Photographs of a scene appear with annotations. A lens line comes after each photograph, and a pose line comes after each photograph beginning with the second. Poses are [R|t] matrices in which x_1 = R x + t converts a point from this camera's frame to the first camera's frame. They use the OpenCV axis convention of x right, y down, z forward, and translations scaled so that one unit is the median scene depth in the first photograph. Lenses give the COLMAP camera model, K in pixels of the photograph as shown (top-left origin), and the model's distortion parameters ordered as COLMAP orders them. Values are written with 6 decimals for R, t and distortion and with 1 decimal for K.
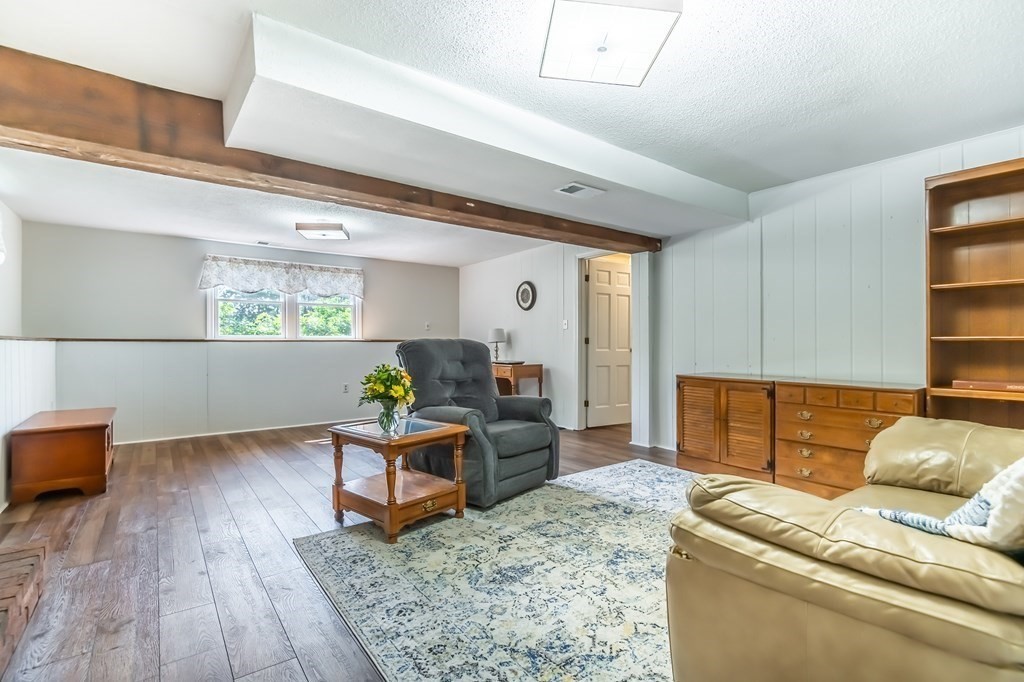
lens RADIAL K [[473.1, 0, 510.9], [0, 473.1, 338.6], [0, 0, 1]] dist [0.012029, -0.009629]
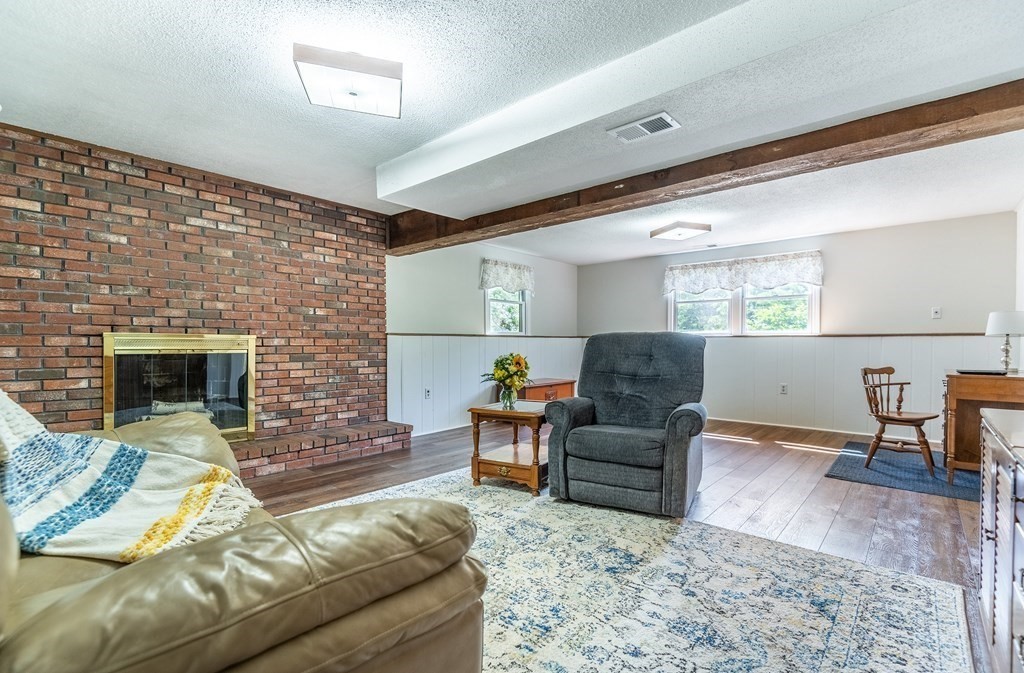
lens RADIAL K [[470.2, 0, 509.3], [0, 470.2, 340.7], [0, 0, 1]] dist [-0.001335, -0.000287]
pose [[0.196704, -0.001367, -0.980462, 0.865168], [0.008353, 0.999965, 0.000282, 0.018817], [0.980427, -0.008245, 0.196708, 0.675830]]
